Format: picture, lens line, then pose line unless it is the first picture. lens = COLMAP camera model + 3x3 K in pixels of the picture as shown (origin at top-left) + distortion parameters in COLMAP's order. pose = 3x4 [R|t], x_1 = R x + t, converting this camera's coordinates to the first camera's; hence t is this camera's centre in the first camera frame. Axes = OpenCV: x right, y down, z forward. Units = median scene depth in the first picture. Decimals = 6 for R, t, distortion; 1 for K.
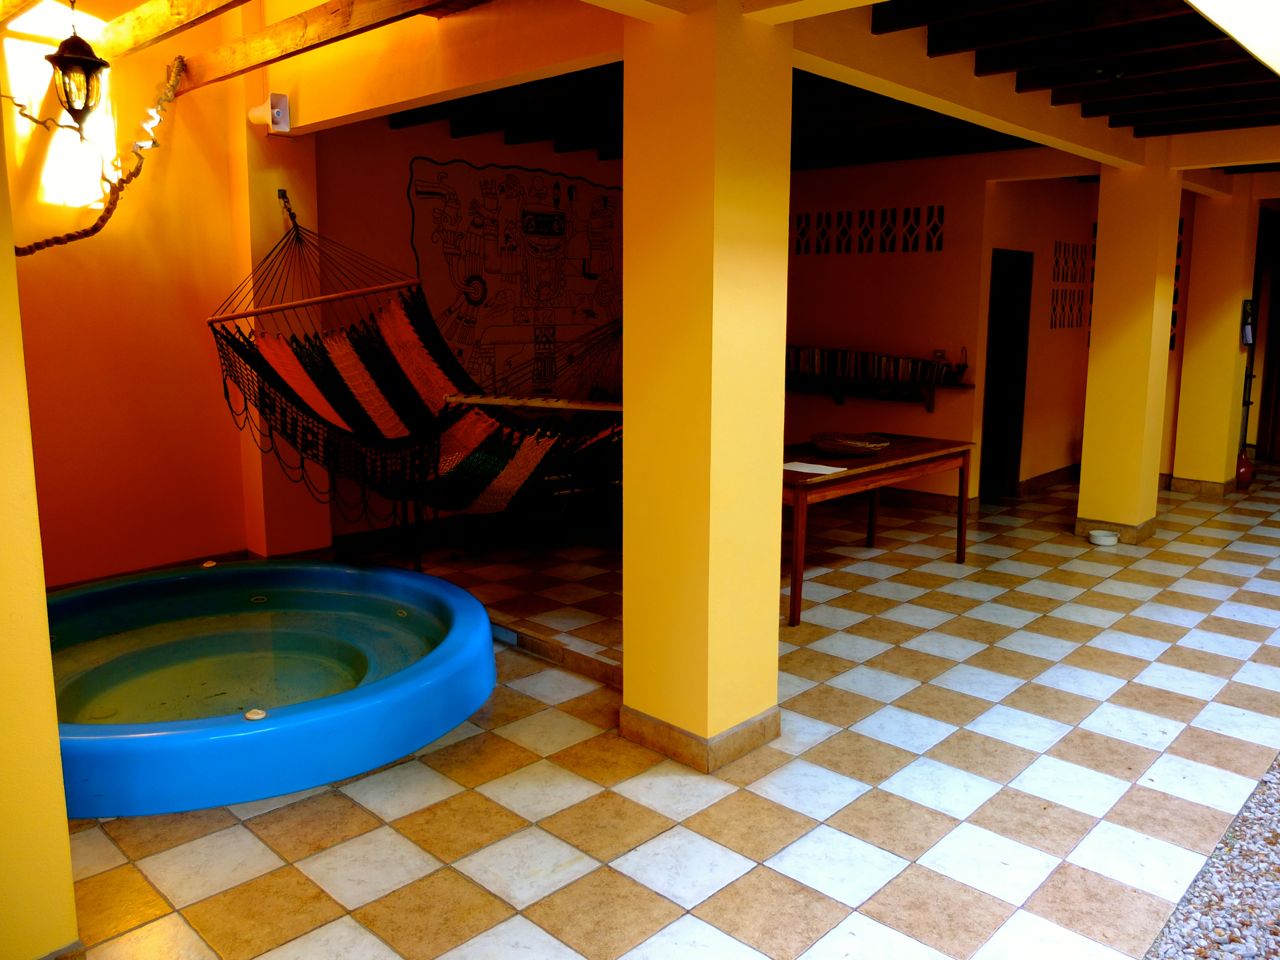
lens RADIAL K [[1004.1, 0, 633.8], [0, 1004.1, 472.4], [0, 0, 1]] dist [-0.066703, 0.018829]
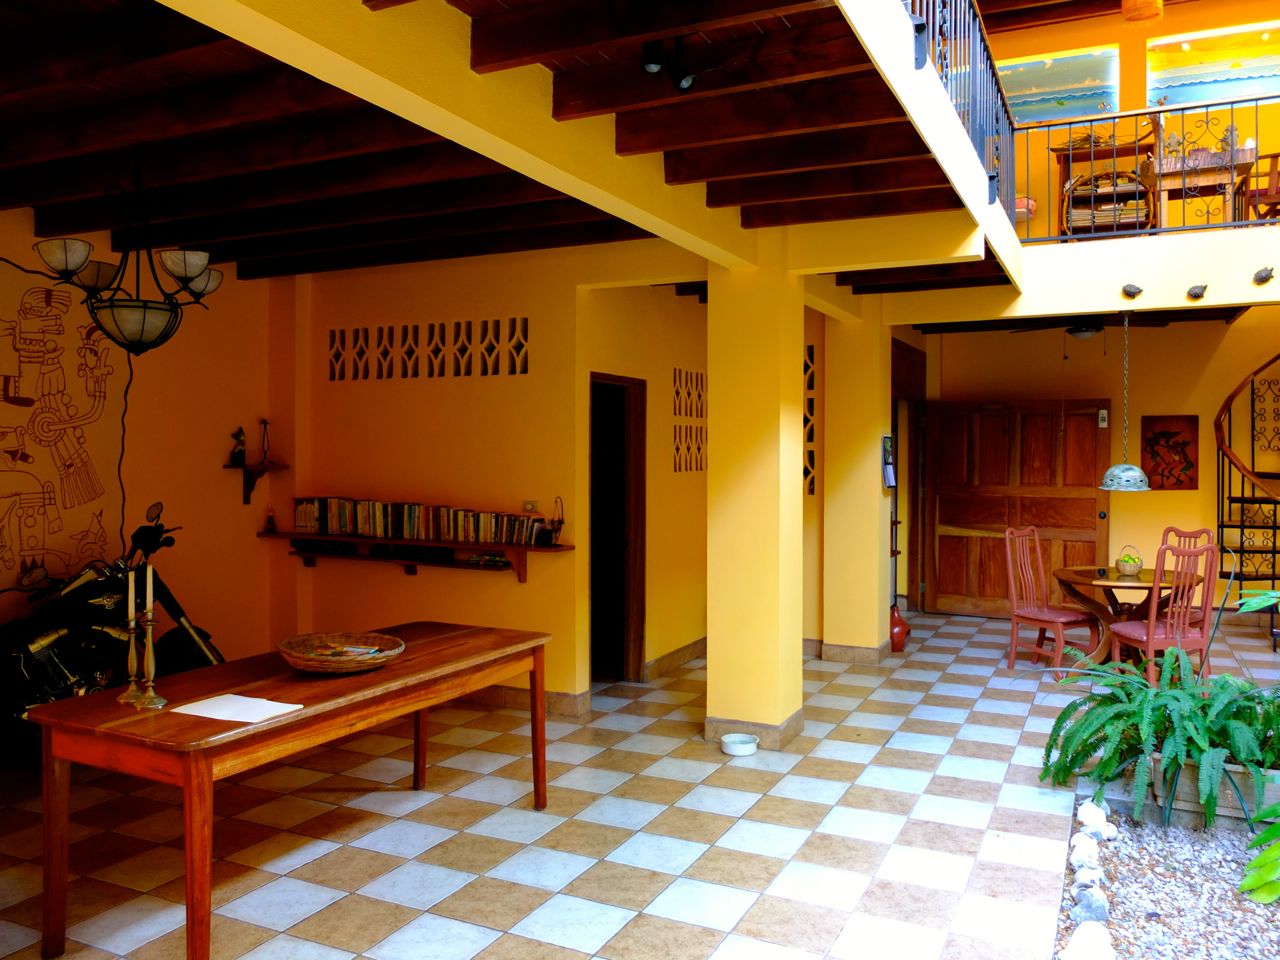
lens RADIAL K [[1004.1, 0, 648.8], [0, 1004.1, 469.9], [0, 0, 1]] dist [-0.066703, 0.018829]
pose [[0.948865, -0.004283, 0.315652, 0.151727], [0.051730, 0.988501, -0.142091, -0.032543], [-0.311413, 0.151154, 0.938176, 0.246274]]
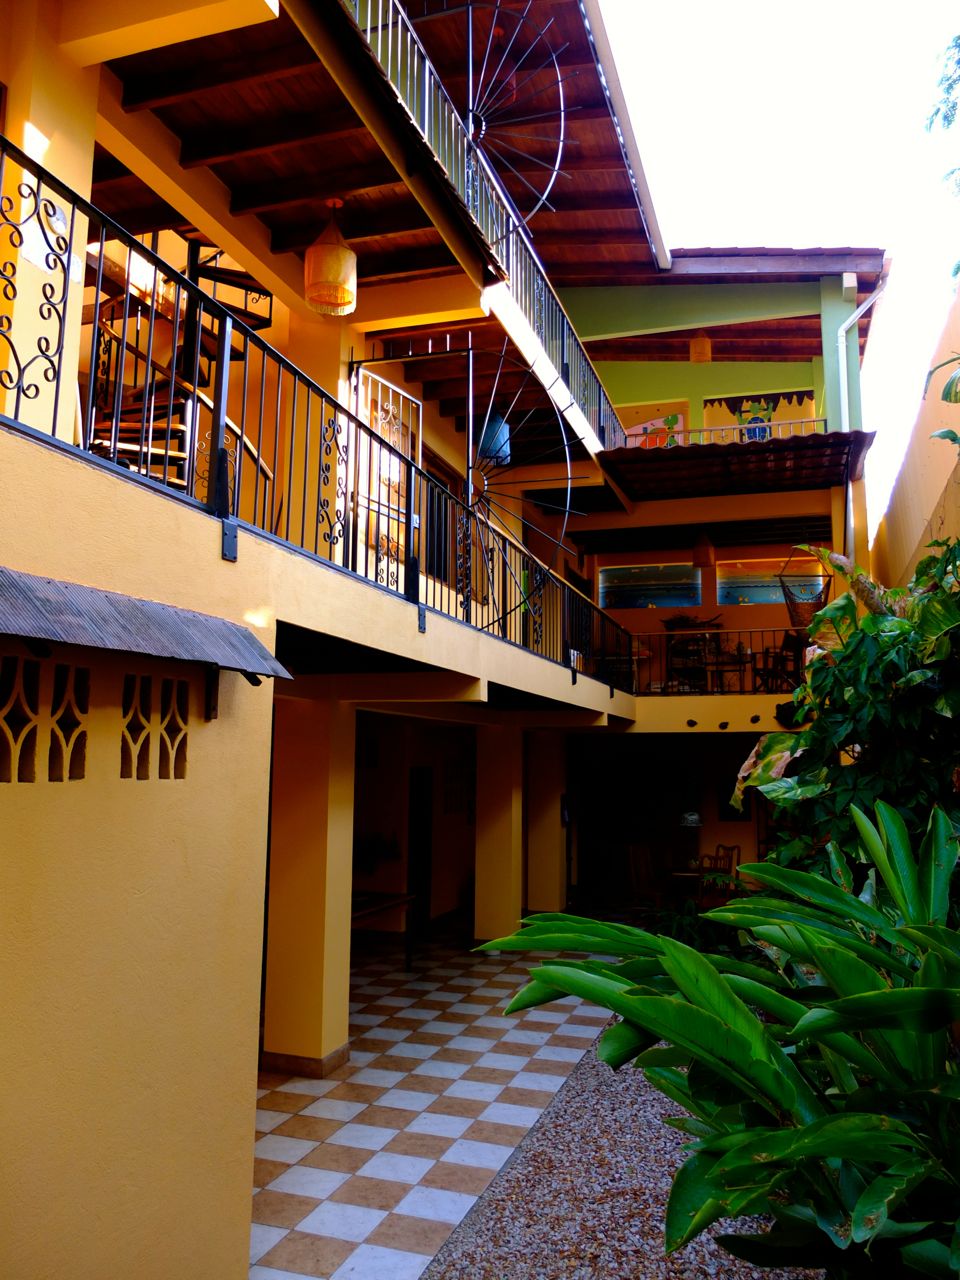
lens RADIAL K [[1004.1, 0, 482.7], [0, 1004.1, 649.9], [0, 0, 1]] dist [-0.066703, 0.018829]
pose [[0.891087, 0.069162, 0.448532, -0.574737], [0.060945, 0.961131, -0.269282, 0.061491], [-0.449722, 0.267290, 0.852236, -0.951426]]
